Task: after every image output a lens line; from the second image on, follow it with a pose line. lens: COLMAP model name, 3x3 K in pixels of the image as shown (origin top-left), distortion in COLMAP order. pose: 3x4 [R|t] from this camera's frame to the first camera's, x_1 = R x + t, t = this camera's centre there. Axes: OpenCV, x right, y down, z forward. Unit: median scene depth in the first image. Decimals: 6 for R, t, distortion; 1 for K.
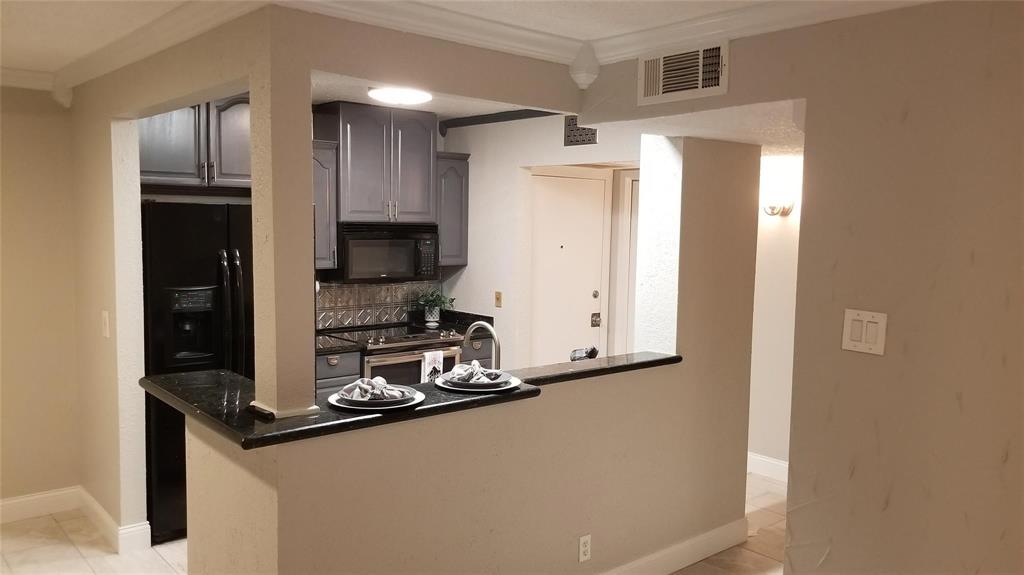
lens RADIAL K [[790.7, 0, 502.1], [0, 790.7, 288.6], [0, 0, 1]] dist [0.088966, -0.182200]
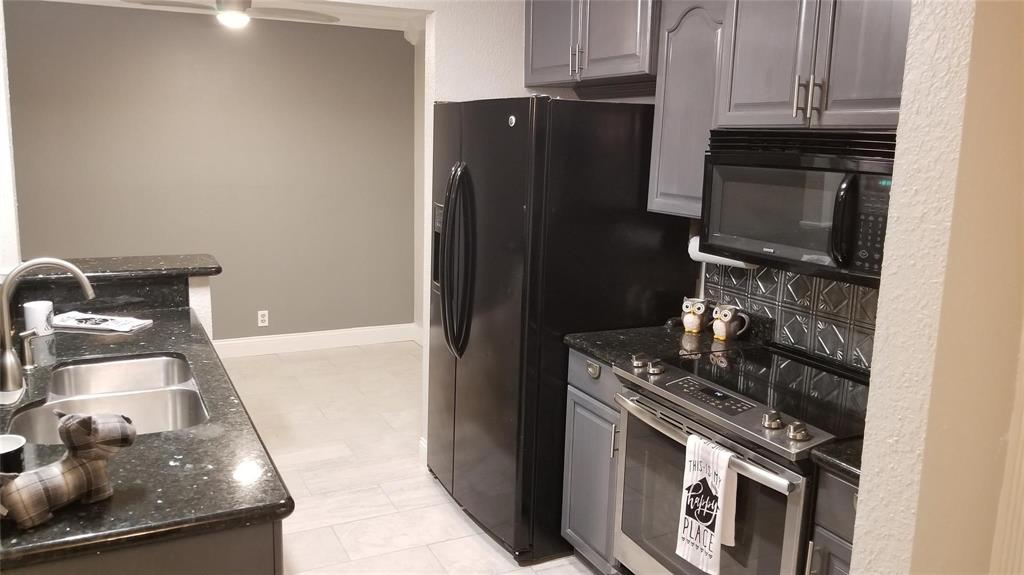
lens RADIAL K [[783.8, 0, 512.0], [0, 783.8, 287.5], [0, 0, 1]] dist [0.093446, -0.256189]
pose [[-0.225887, 0.157323, -0.961366, 0.320277], [-0.117228, 0.975311, 0.187150, -0.064329], [0.967074, 0.154974, -0.201868, 0.992245]]
